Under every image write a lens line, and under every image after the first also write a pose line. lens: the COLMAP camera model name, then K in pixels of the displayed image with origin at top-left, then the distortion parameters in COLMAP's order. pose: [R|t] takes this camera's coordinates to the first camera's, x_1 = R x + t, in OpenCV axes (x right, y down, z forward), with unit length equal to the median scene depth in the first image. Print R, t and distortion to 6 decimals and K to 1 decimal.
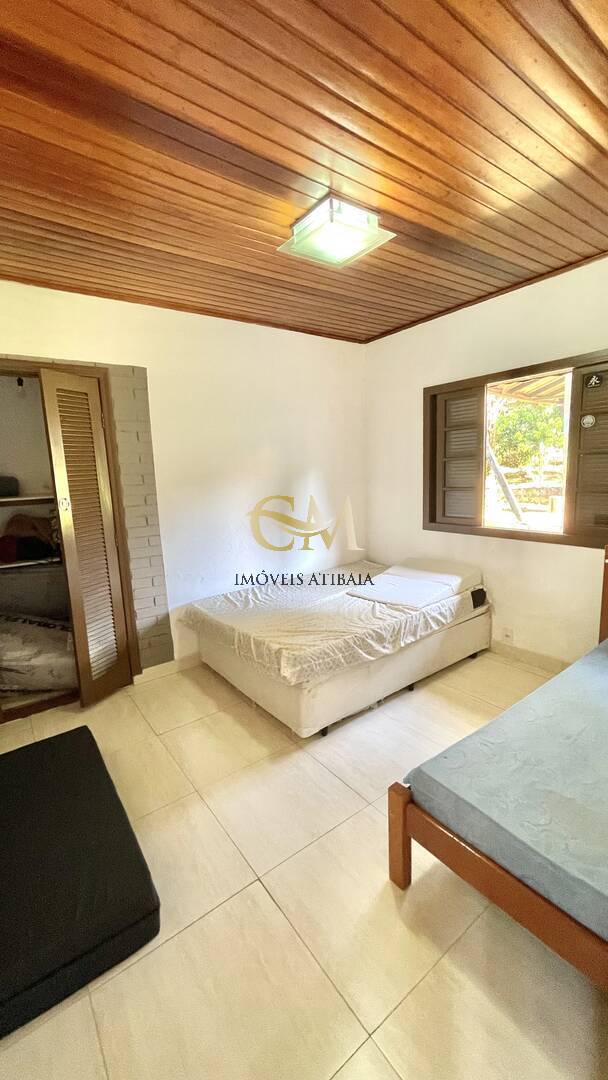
lens RADIAL K [[440.3, 0, 304.7], [0, 440.3, 540.1], [0, 0, 1]] dist [-0.008064, 0.003984]
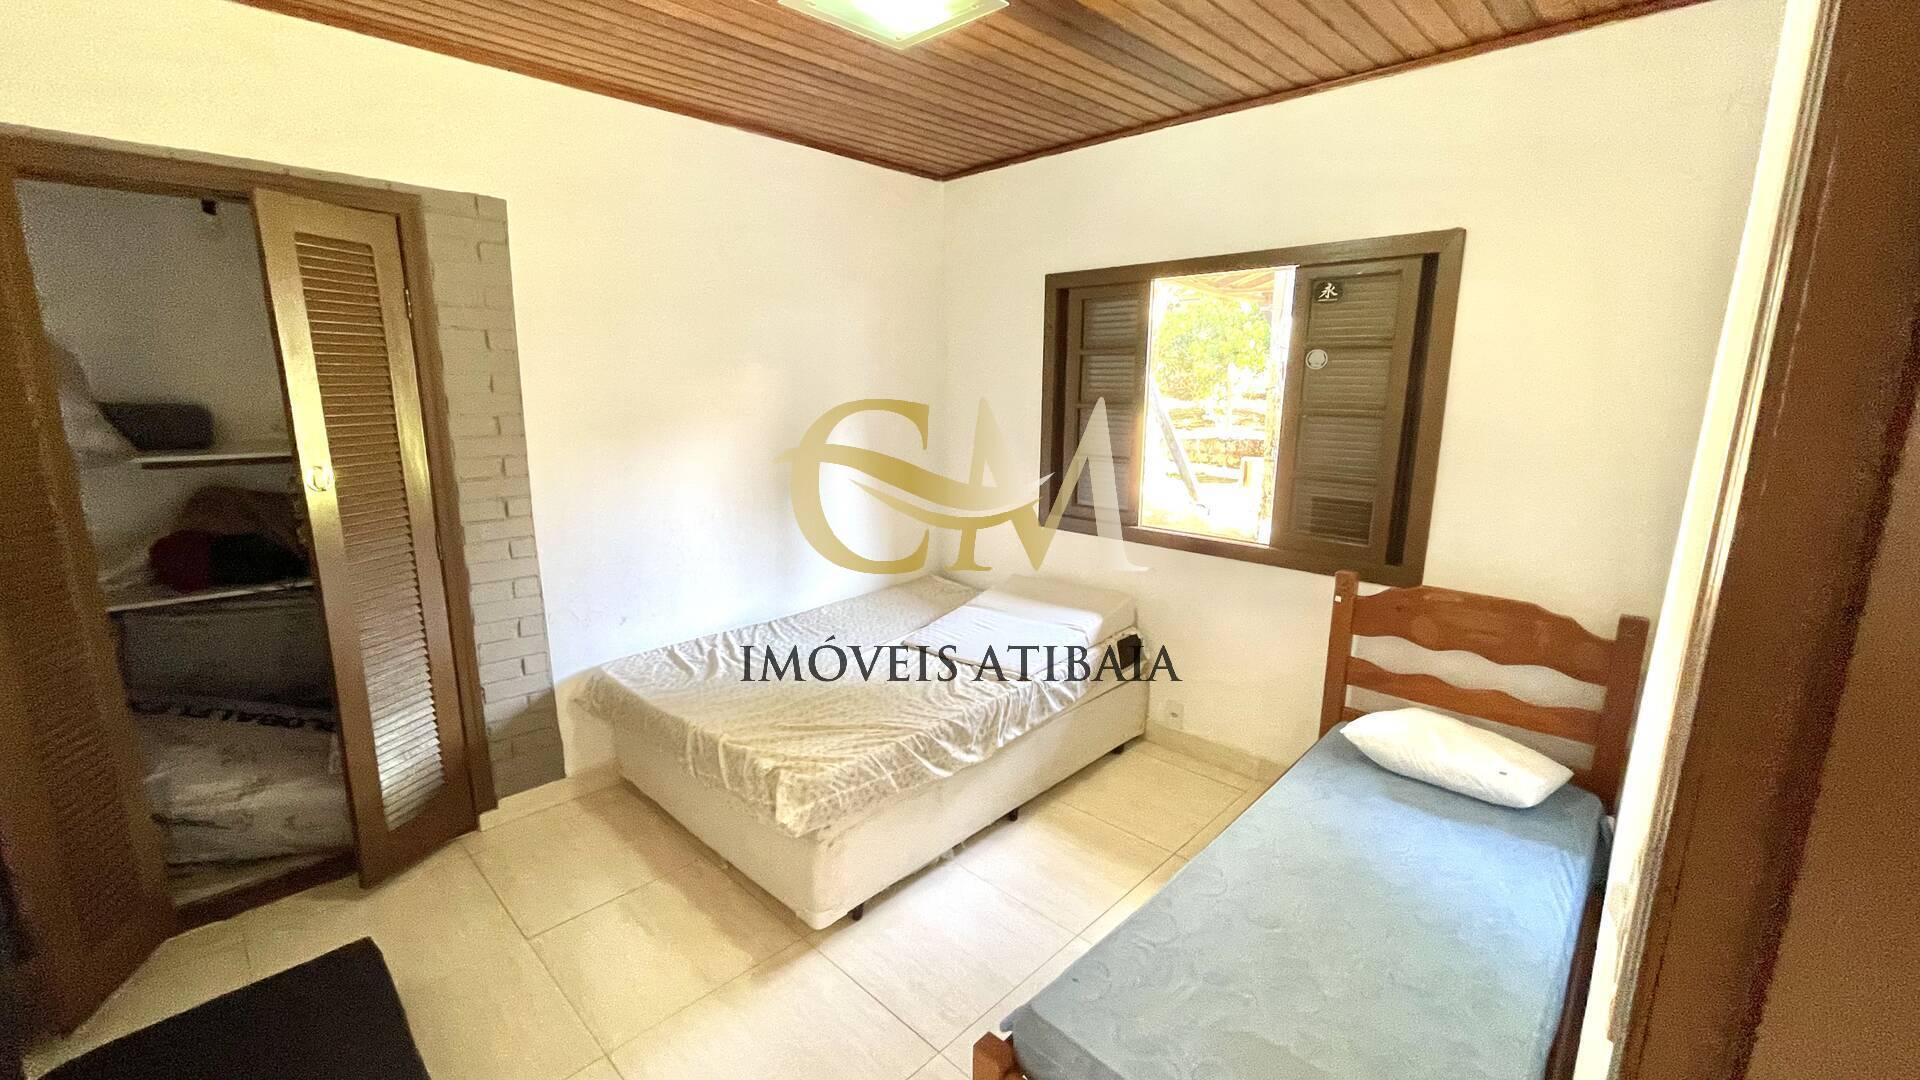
lens RADIAL K [[782.7, 0, 963.5], [0, 782.7, 541.5], [0, 0, 1]] dist [-0.008064, 0.003984]
pose [[0.984859, 0.014121, 0.172782, 0.000231], [-0.020653, 0.999136, 0.036063, -0.052676], [-0.172123, -0.039086, 0.984300, 0.035505]]
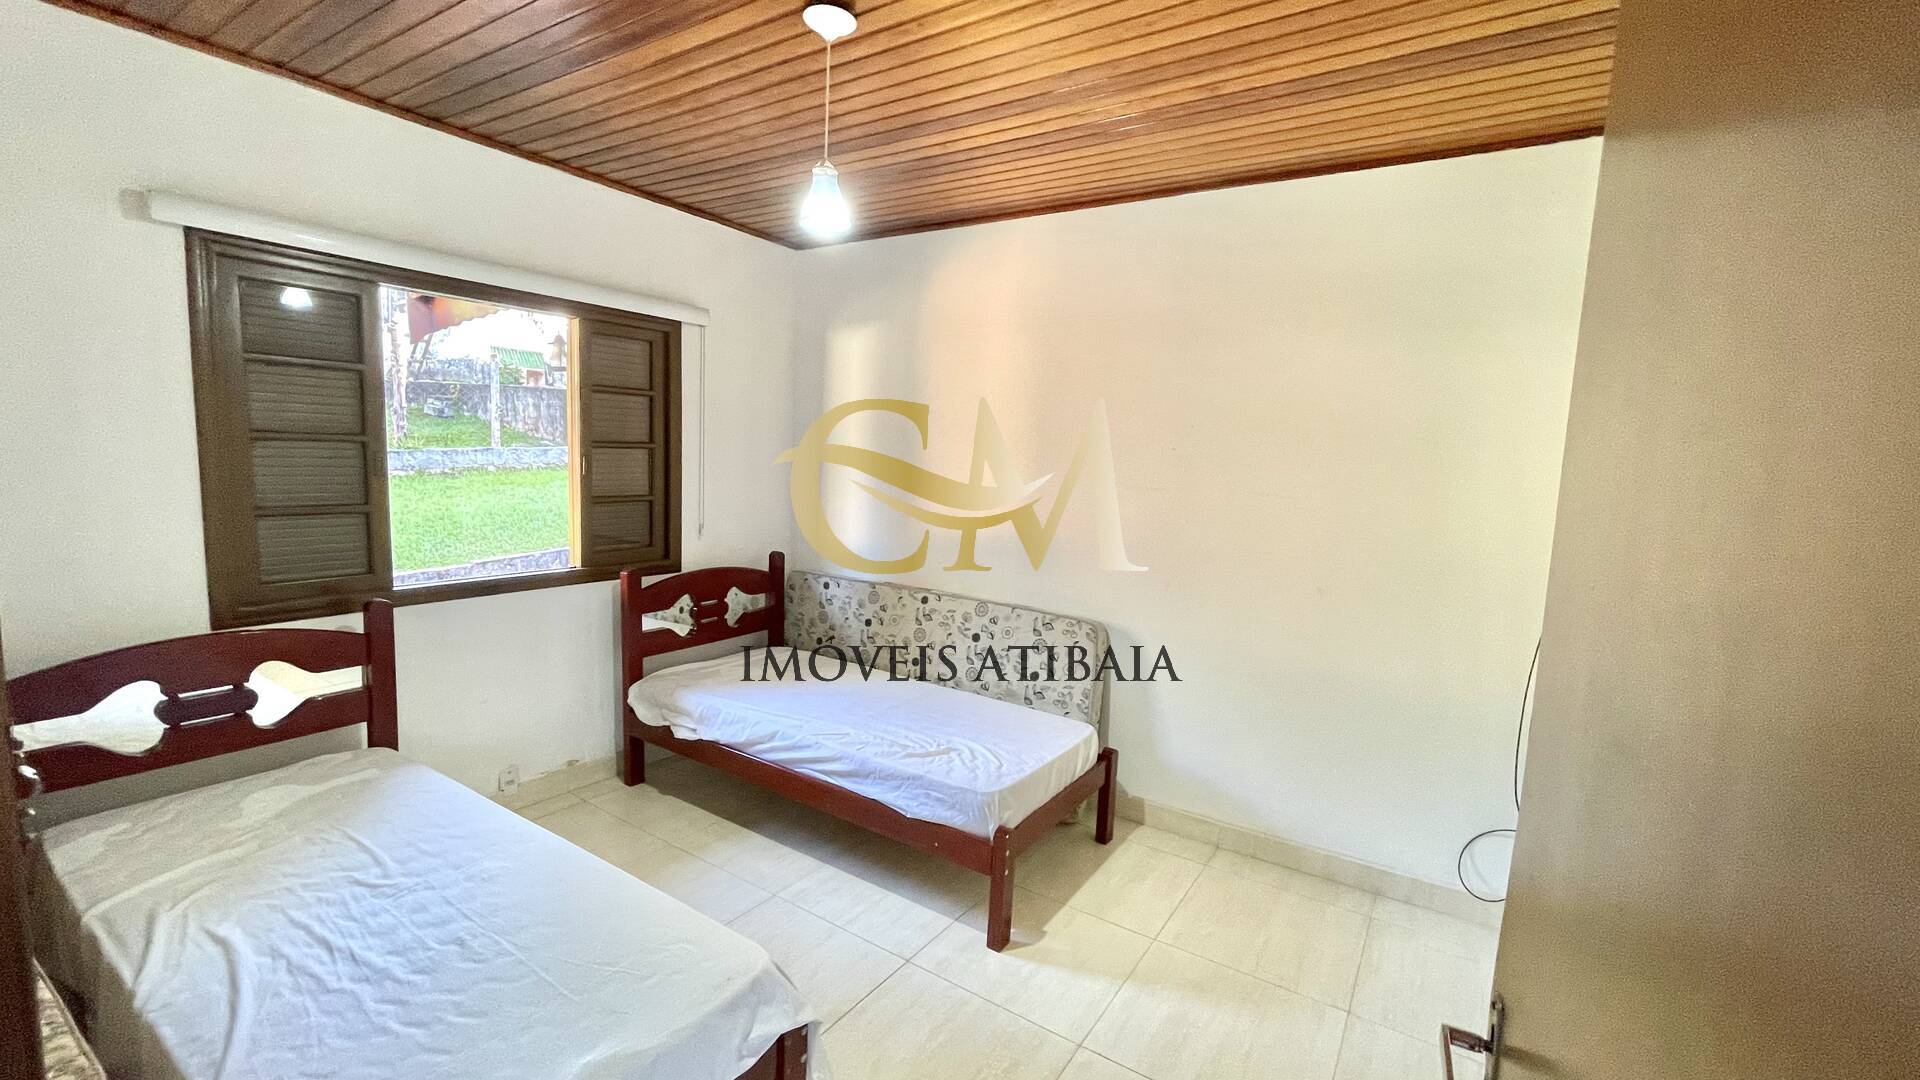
lens RADIAL K [[782.7, 0, 958.8], [0, 782.7, 537.1], [0, 0, 1]] dist [-0.008064, 0.003984]
pose [[-0.361485, -0.083428, 0.928638, -0.653425], [0.130166, 0.981719, 0.138866, -0.141641], [-0.923247, 0.171075, -0.344018, 0.826905]]
